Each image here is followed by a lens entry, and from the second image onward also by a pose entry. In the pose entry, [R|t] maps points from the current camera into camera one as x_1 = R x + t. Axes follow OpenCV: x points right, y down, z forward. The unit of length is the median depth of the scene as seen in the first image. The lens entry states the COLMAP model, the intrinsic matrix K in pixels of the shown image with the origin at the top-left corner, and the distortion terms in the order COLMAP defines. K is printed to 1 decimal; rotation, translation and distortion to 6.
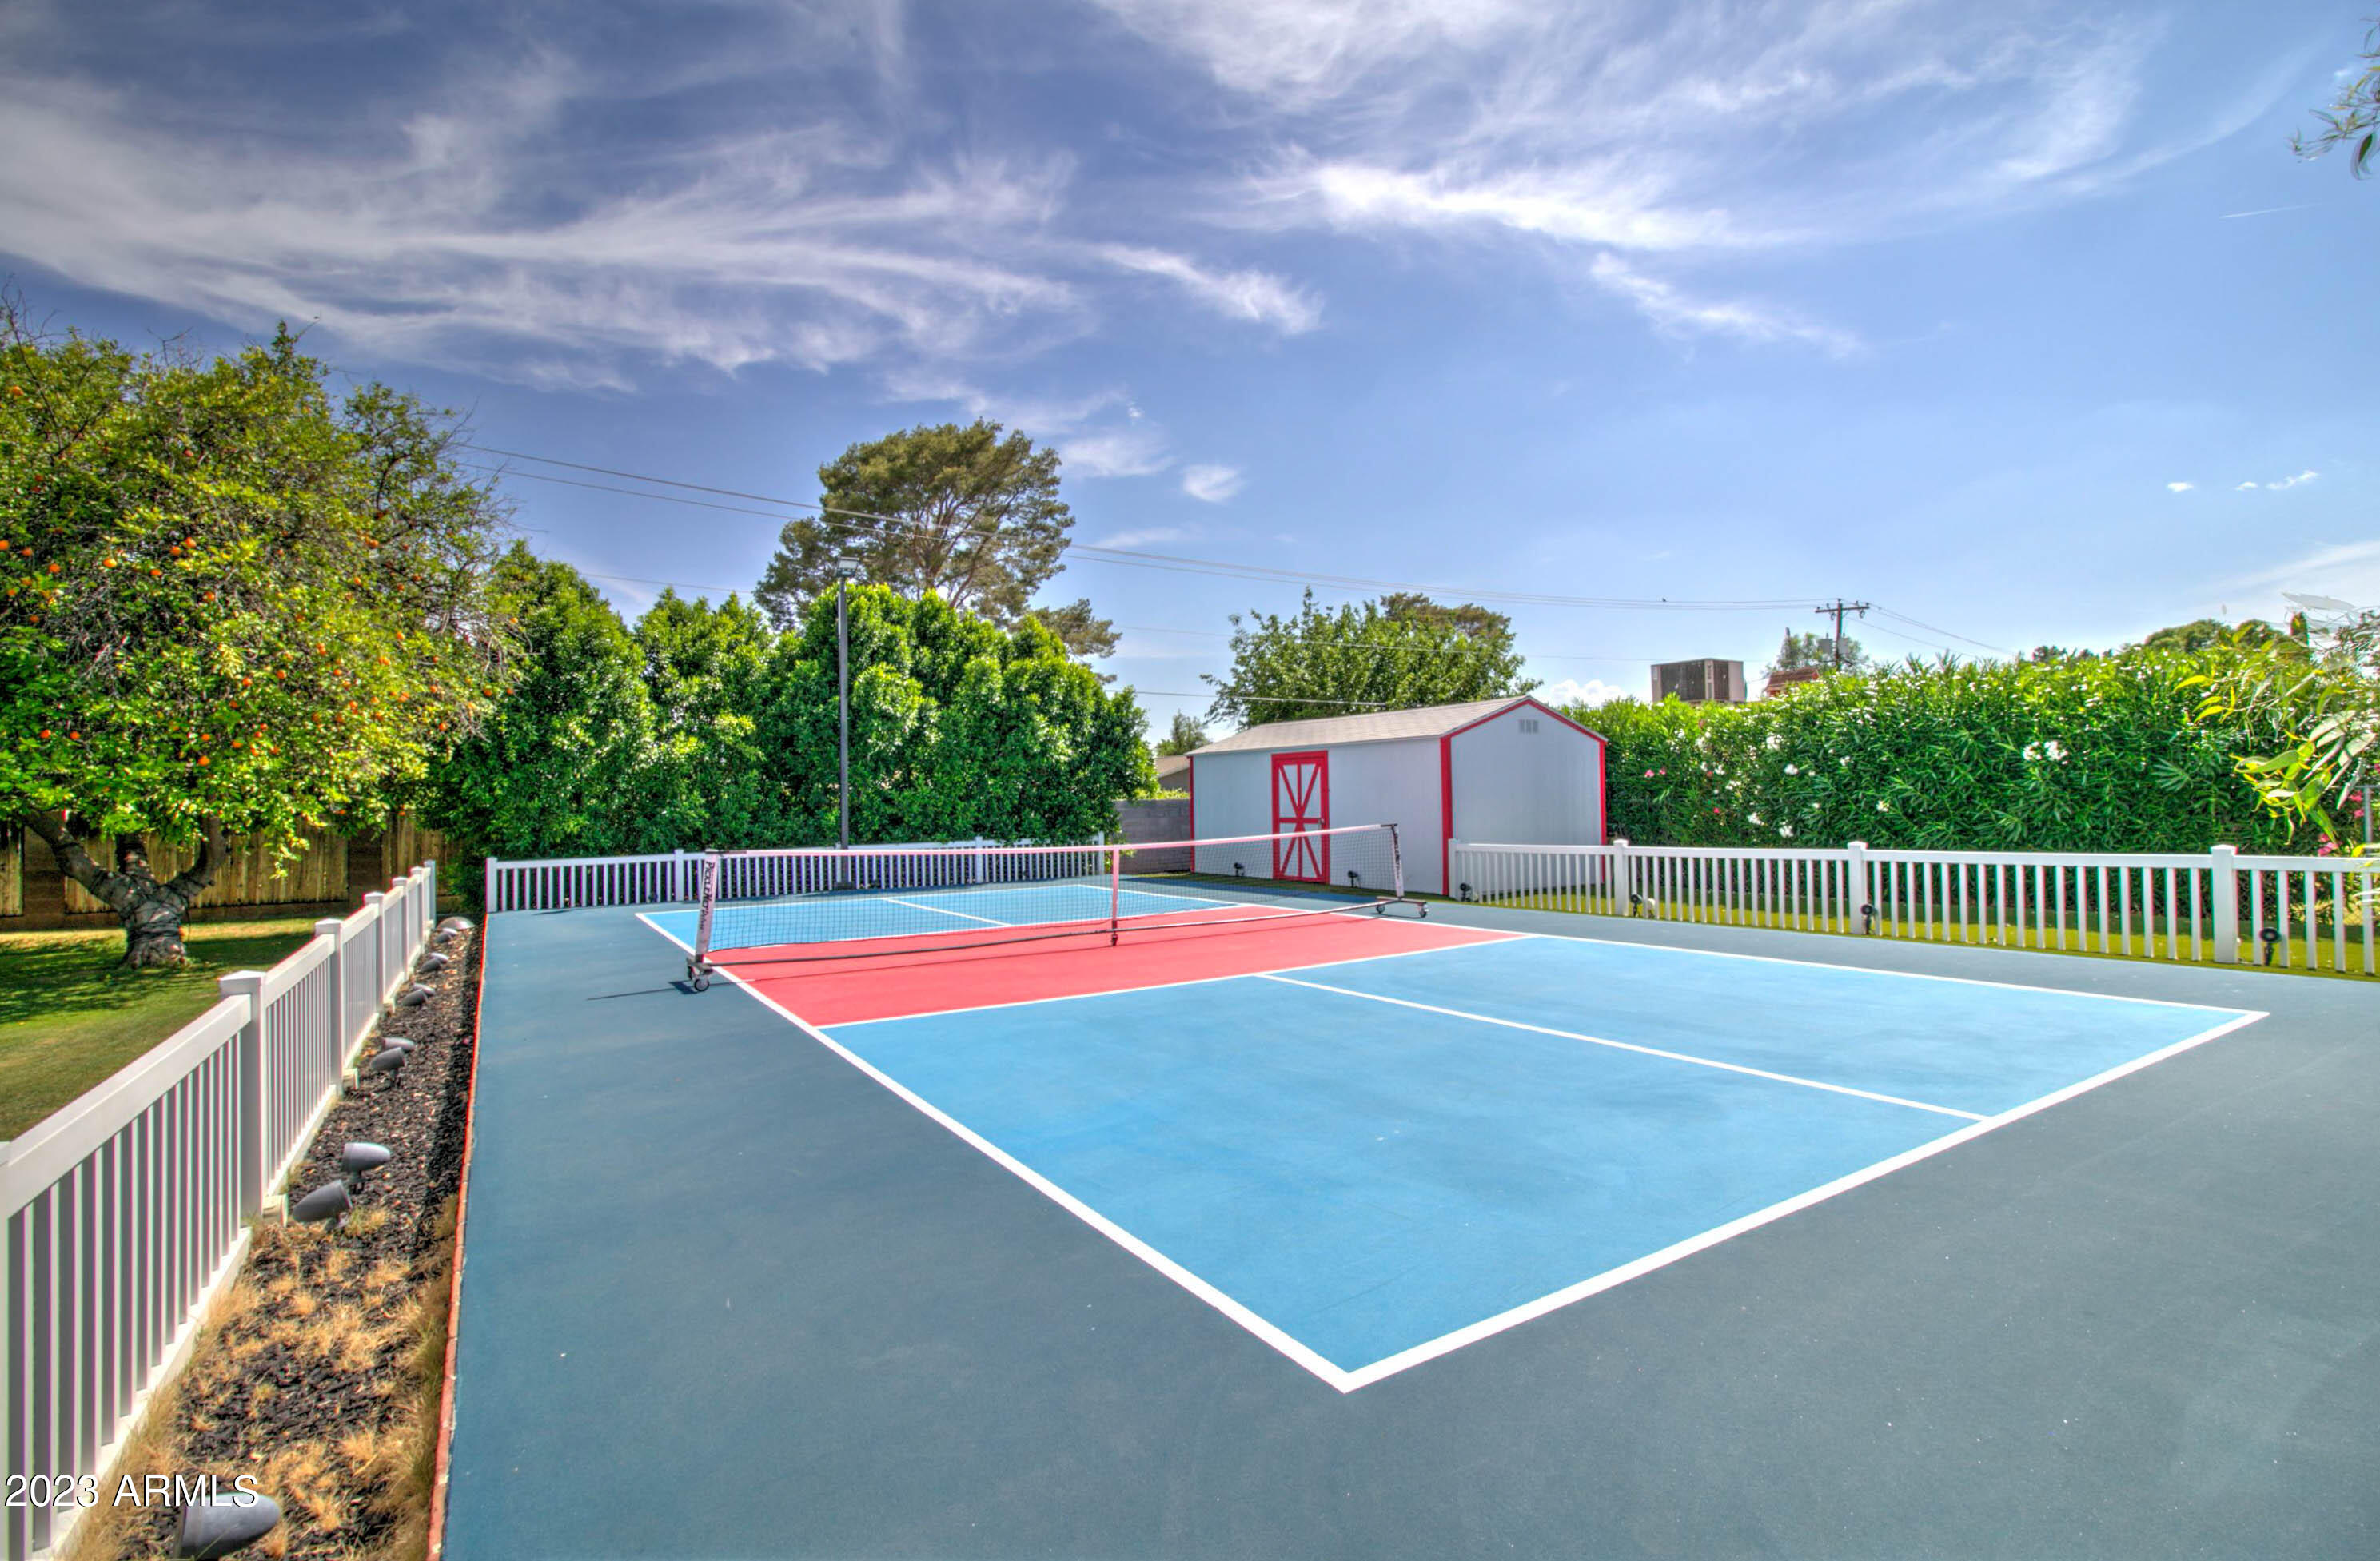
lens RADIAL K [[1106.6, 0, 1190.0], [0, 1106.6, 780.5], [0, 0, 1]] dist [0.001363, 0.000722]
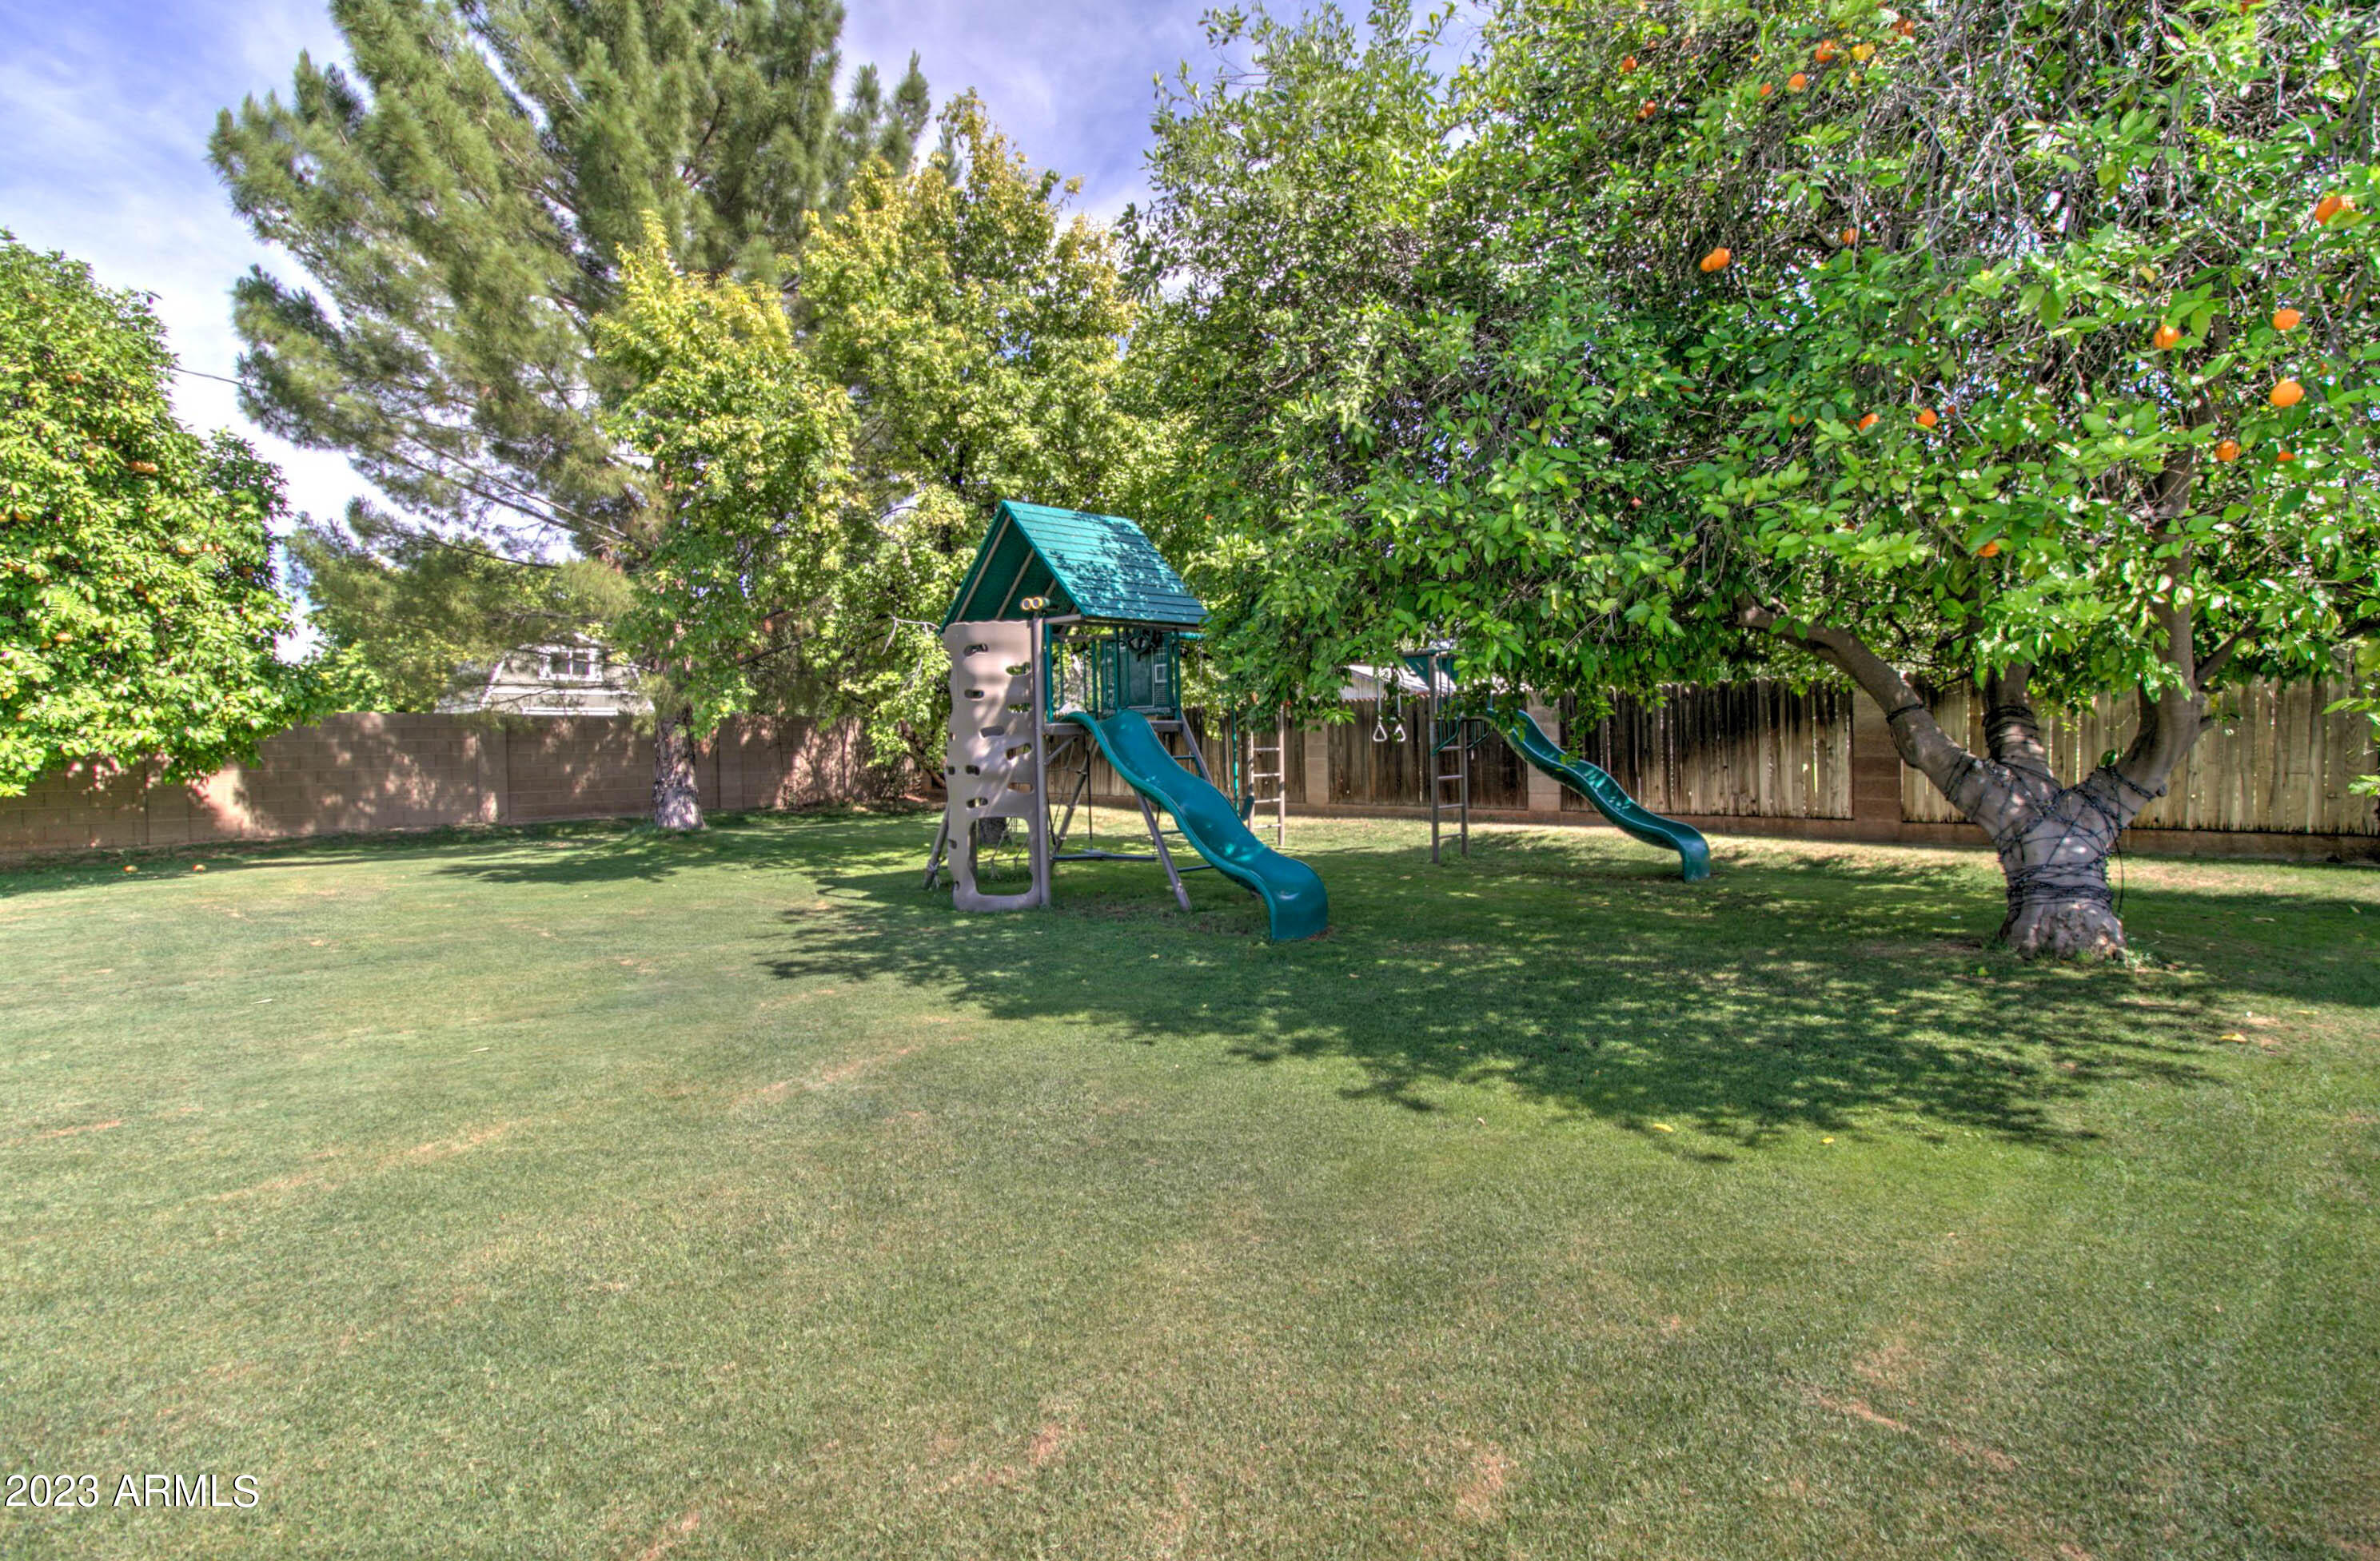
lens RADIAL K [[1106.6, 0, 1190.0], [0, 1106.6, 780.5], [0, 0, 1]] dist [0.001363, 0.000722]
pose [[0.207406, 0.041282, -0.977384, -0.482609], [0.040648, 0.997883, 0.050773, 0.045547], [0.977410, -0.050259, 0.205289, 0.473537]]
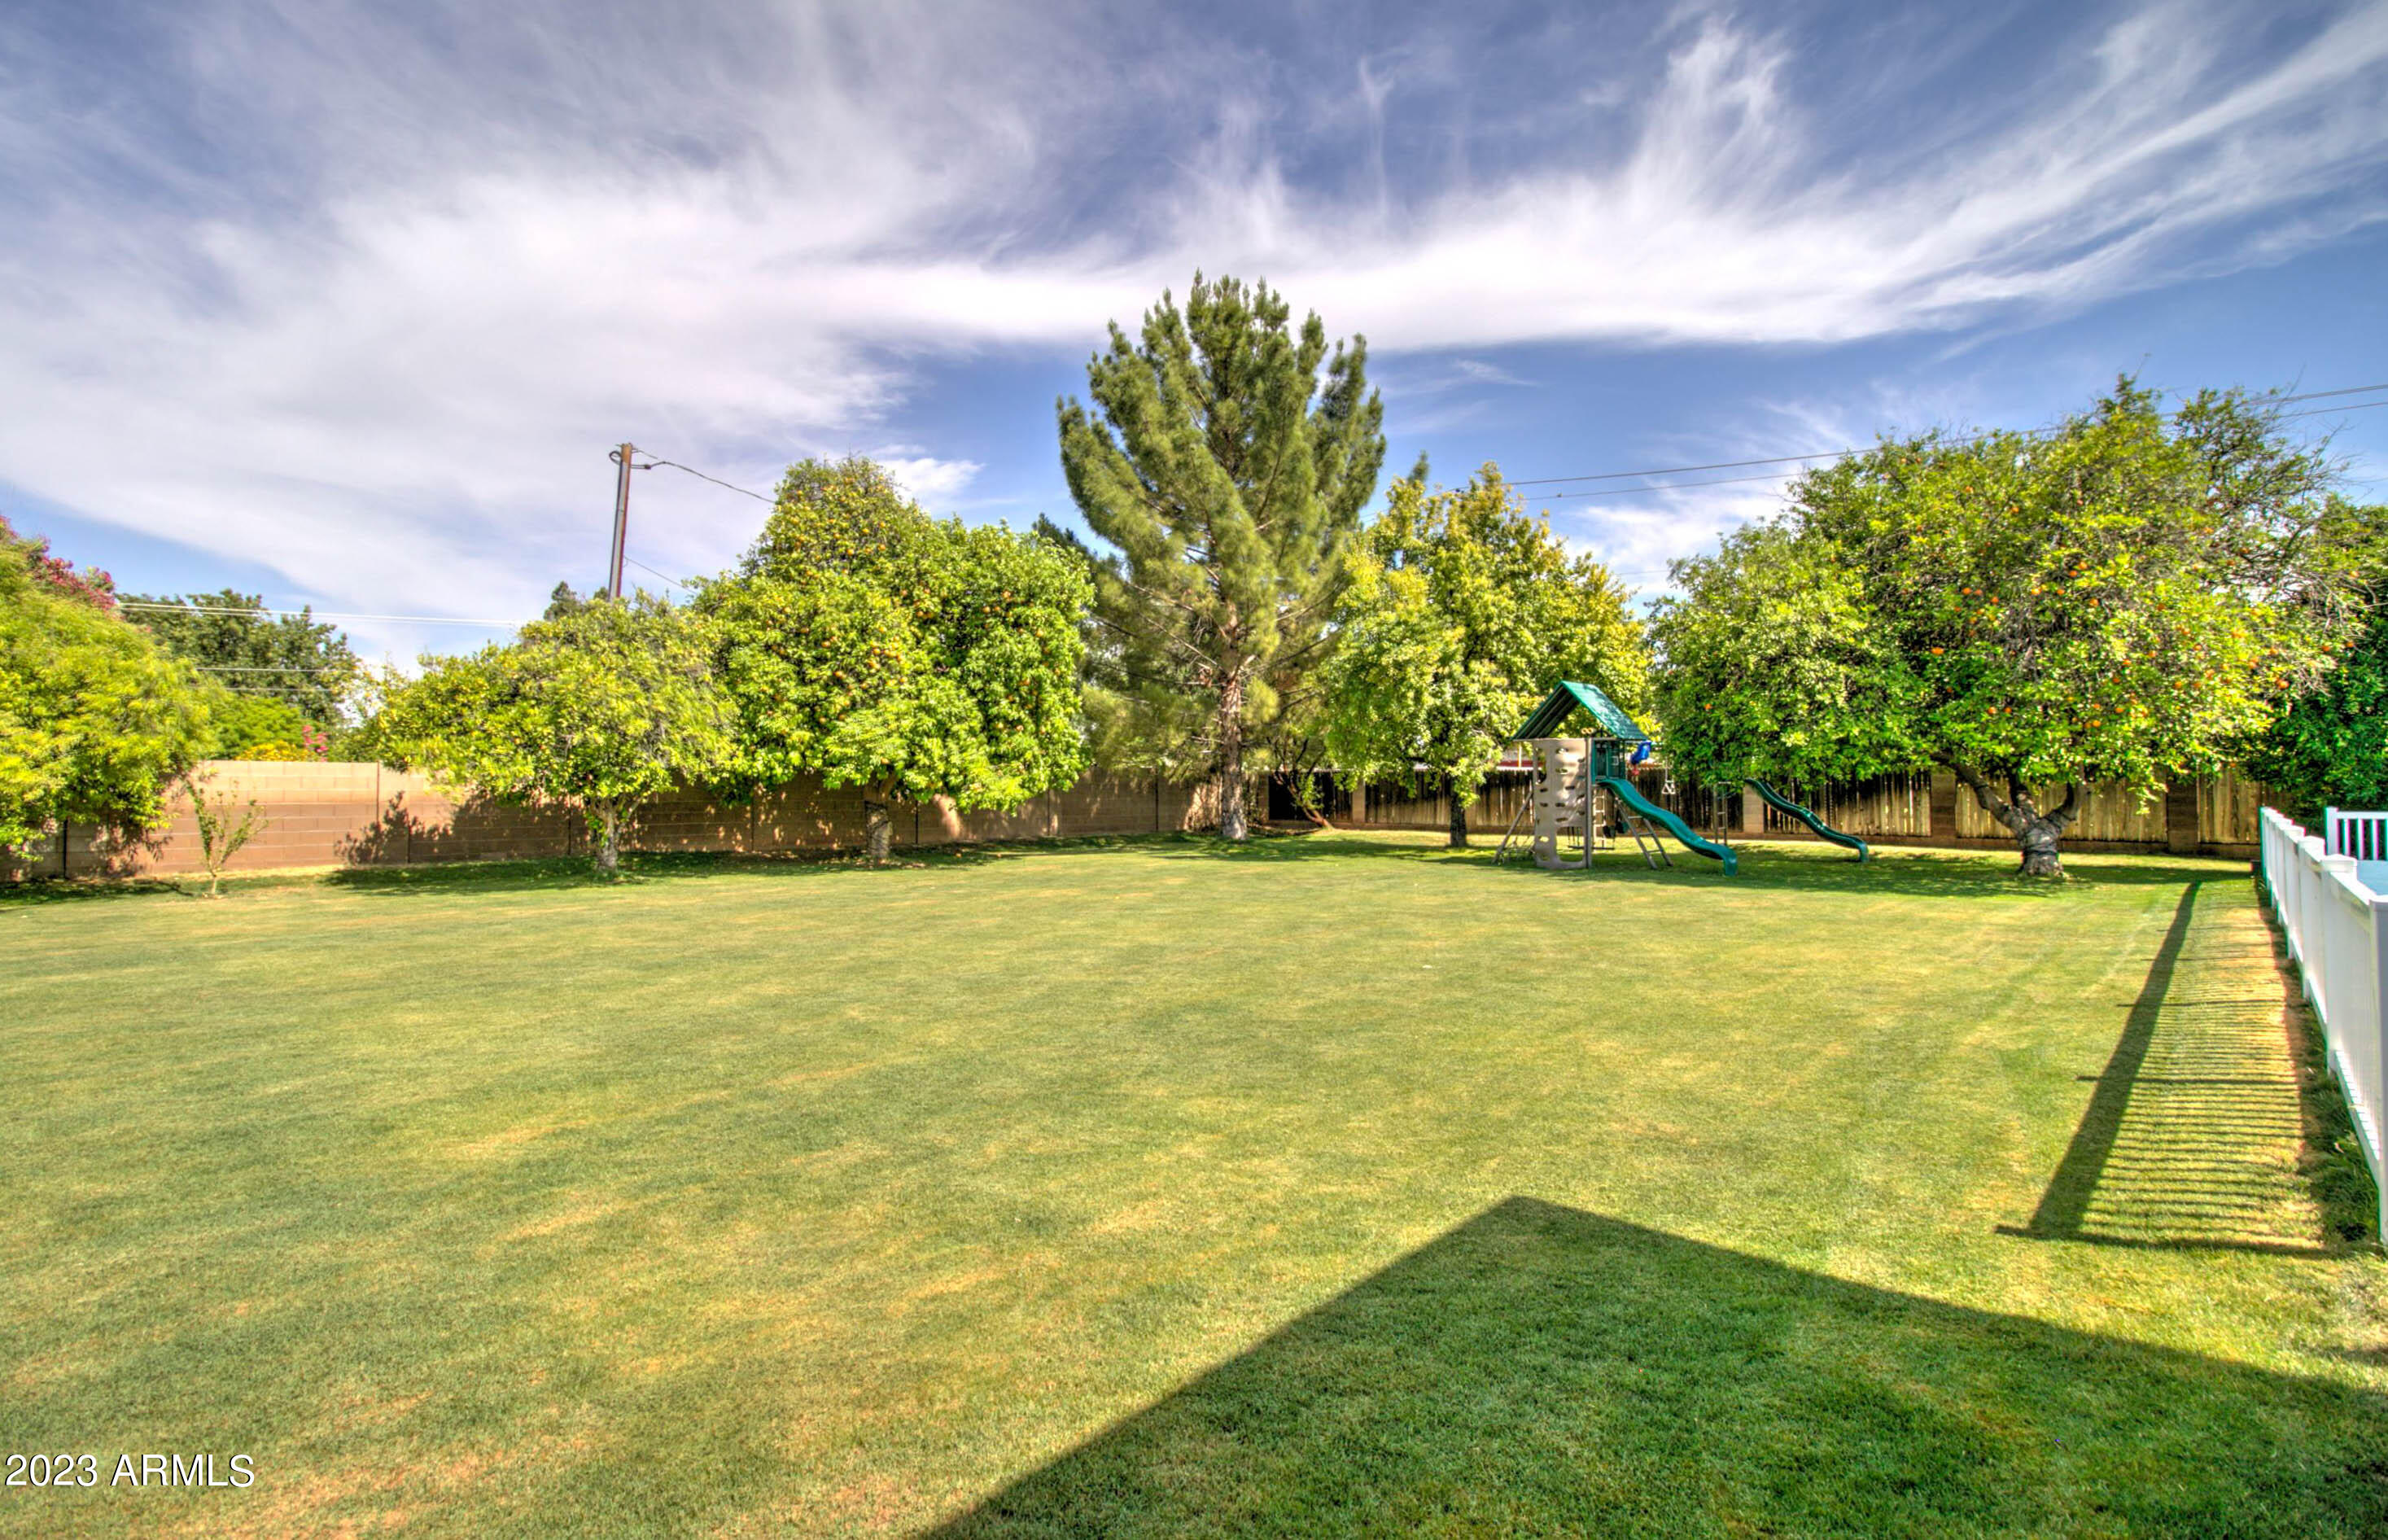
lens RADIAL K [[1086.6, 0, 1232.1], [0, 1086.6, 763.2], [0, 0, 1]] dist [0.000536, -0.000030]
pose [[0.254453, -0.006302, -0.967065, 0.098353], [0.024369, 0.999703, -0.000102, 0.003641], [0.966778, -0.023541, 0.254531, -0.270575]]
